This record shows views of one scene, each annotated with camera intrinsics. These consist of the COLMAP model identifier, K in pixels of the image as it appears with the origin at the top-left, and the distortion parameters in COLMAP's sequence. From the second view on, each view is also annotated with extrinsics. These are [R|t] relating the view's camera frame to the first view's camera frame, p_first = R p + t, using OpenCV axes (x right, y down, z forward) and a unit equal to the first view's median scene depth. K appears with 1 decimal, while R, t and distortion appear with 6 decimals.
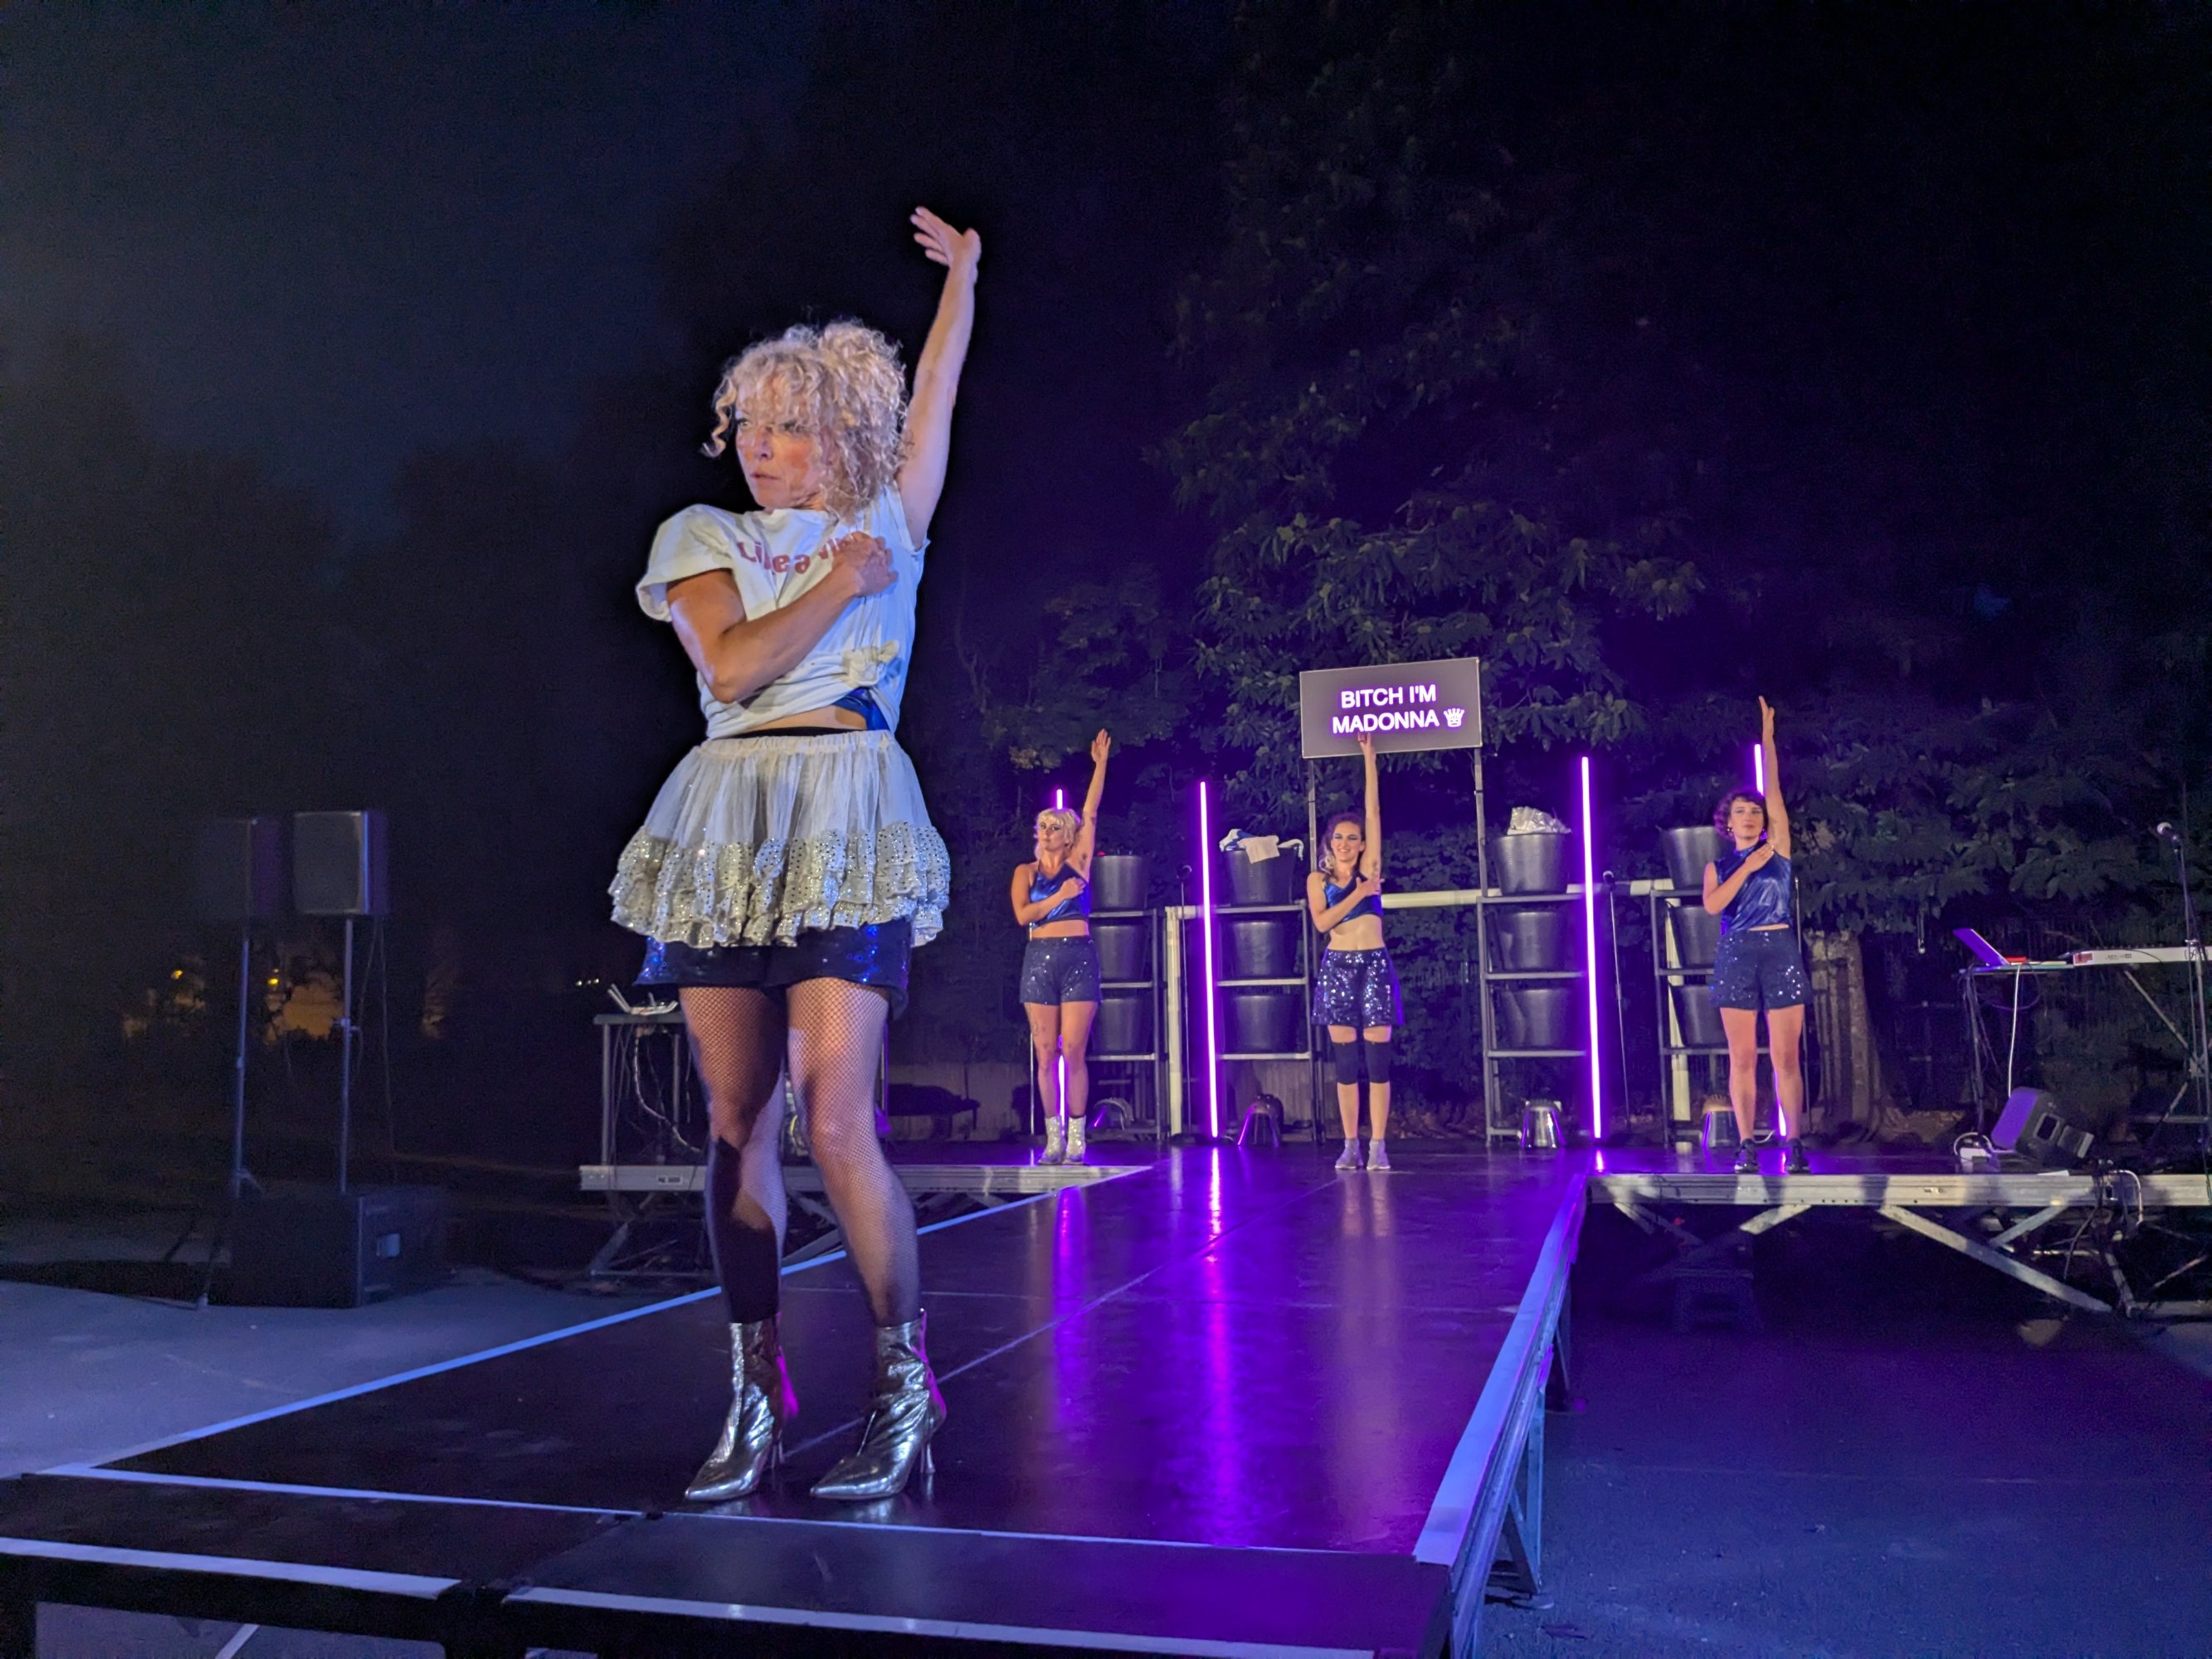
lens RADIAL K [[1713.5, 0, 1066.9], [0, 1713.5, 879.9], [0, 0, 1]] dist [0.031991, -0.004571]
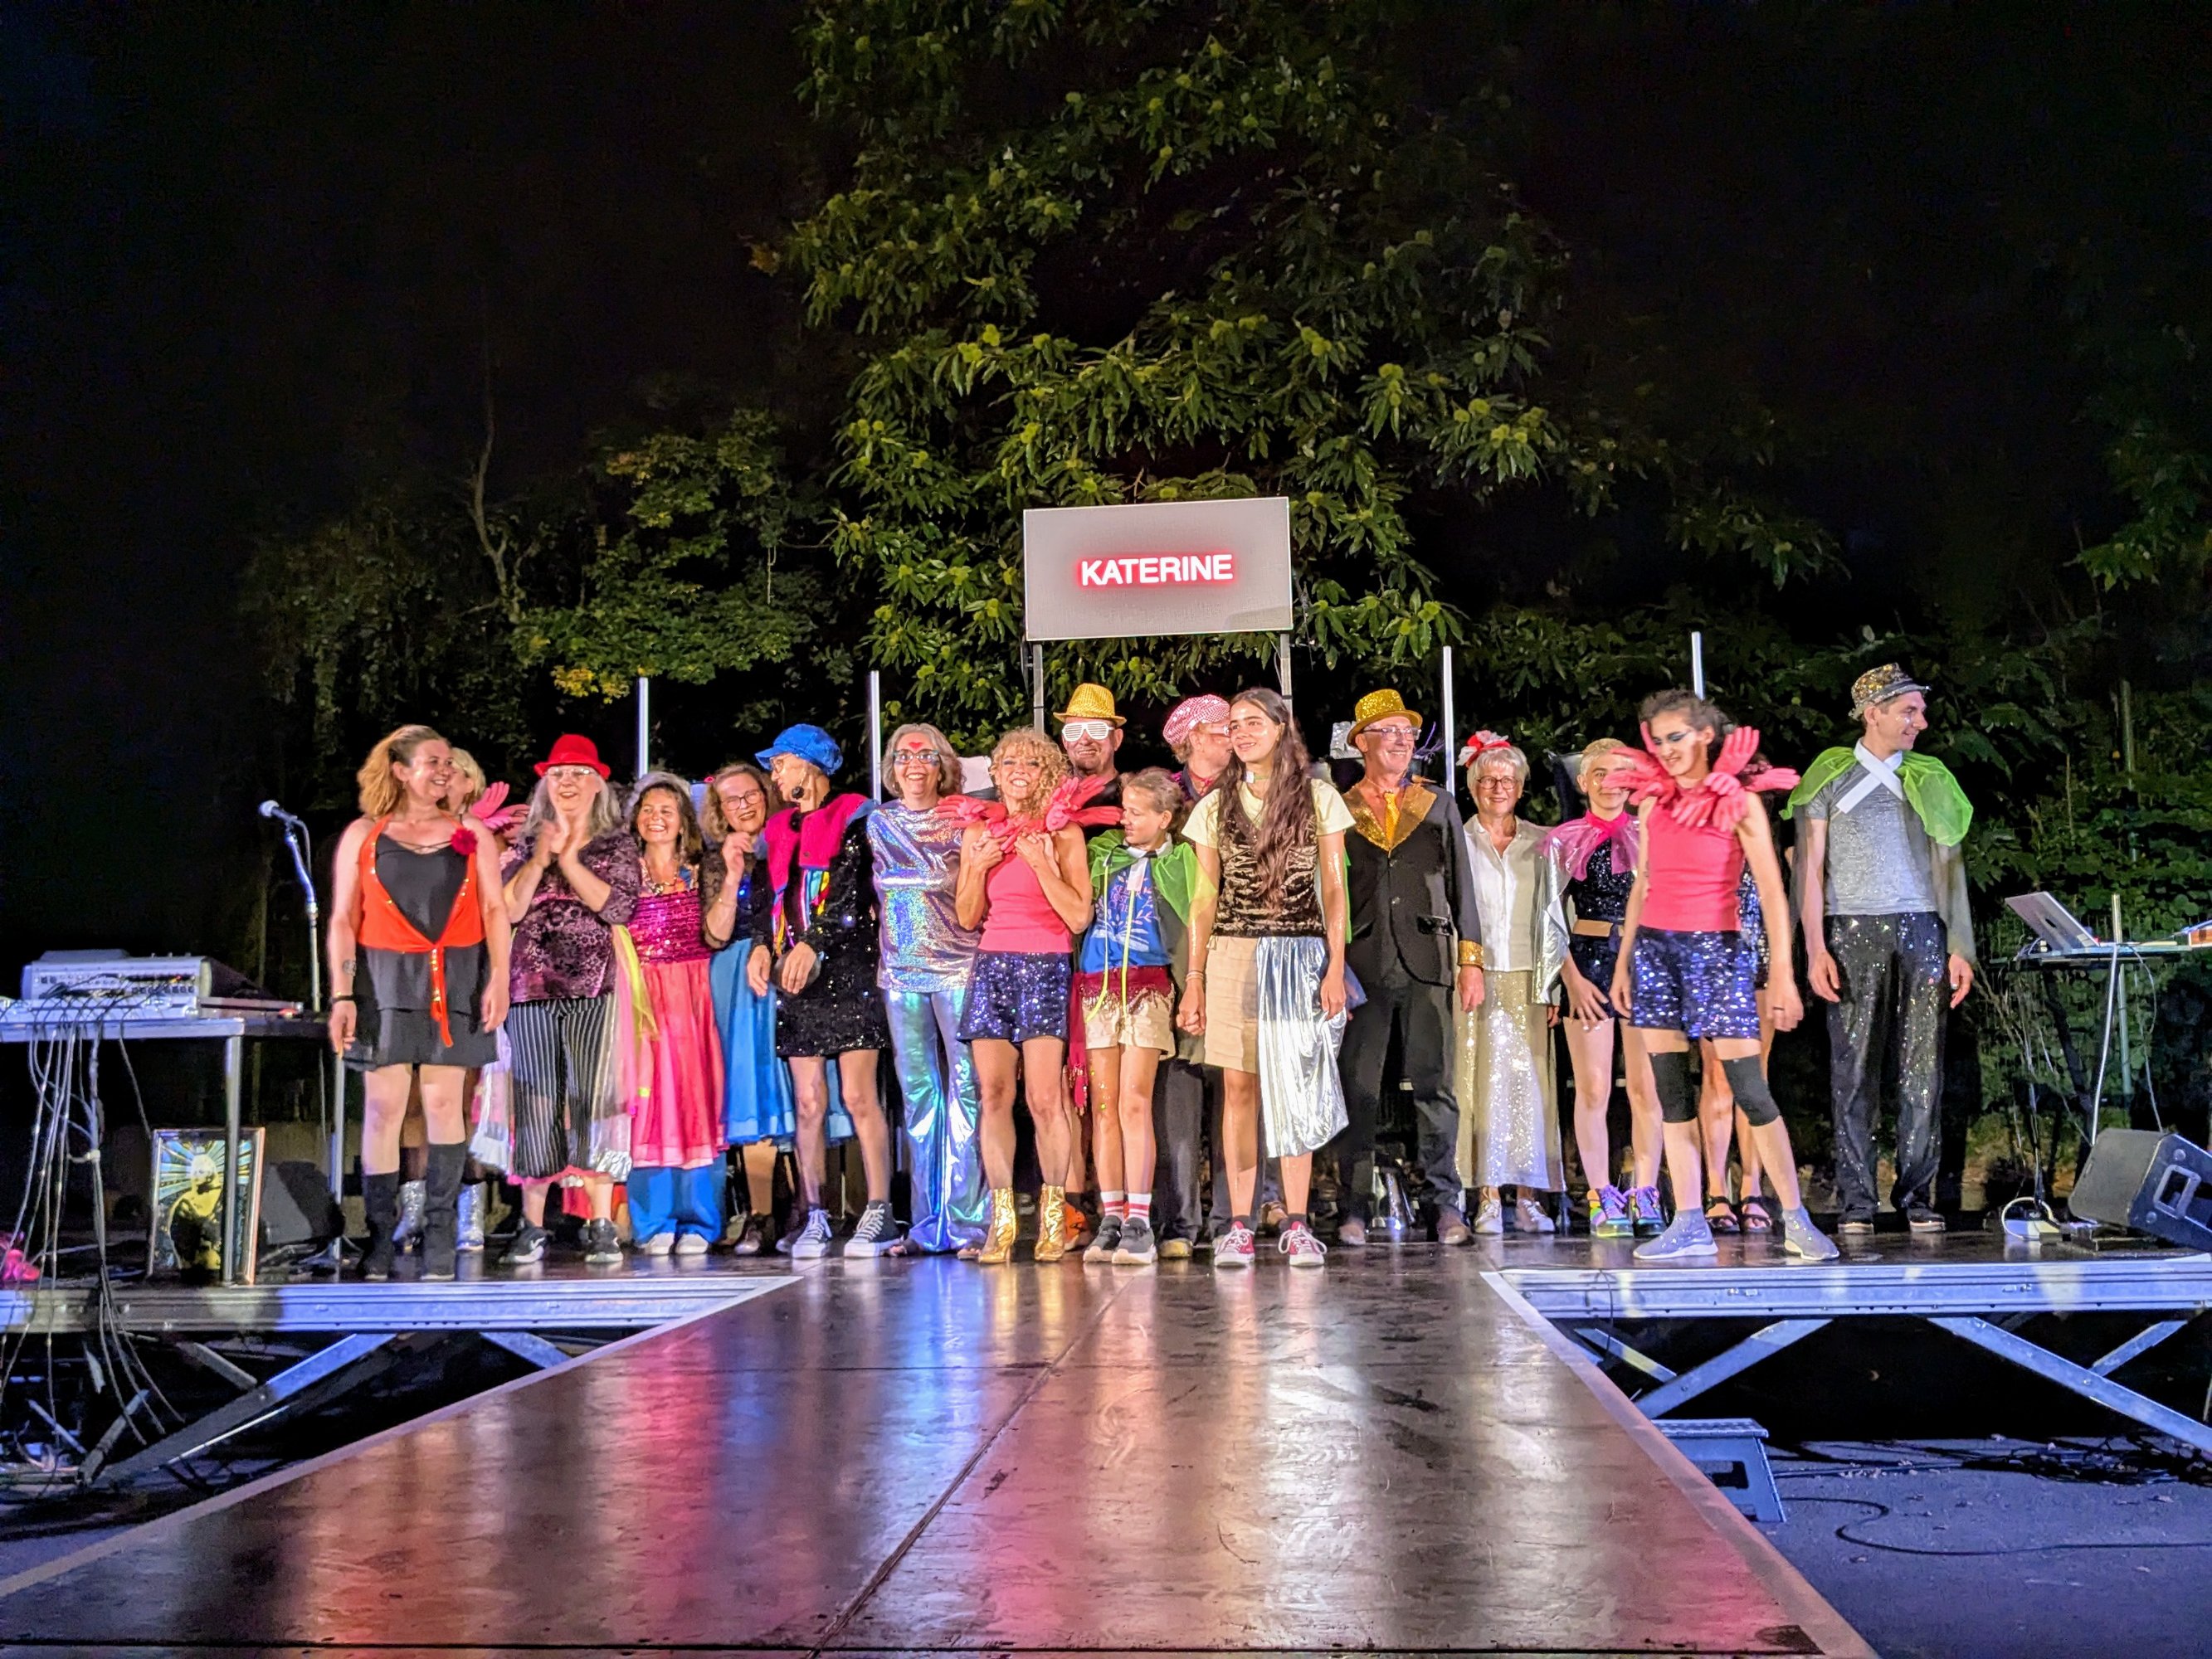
lens RADIAL K [[2184.9, 0, 1106.0], [0, 2184.9, 829.5], [0, 0, 1]] dist [0.065038, -0.013867]
pose [[0.976207, 0.018521, 0.216049, -0.008497], [-0.012634, 0.999511, -0.028597, 0.018056], [-0.216473, 0.025187, 0.975964, 0.124829]]
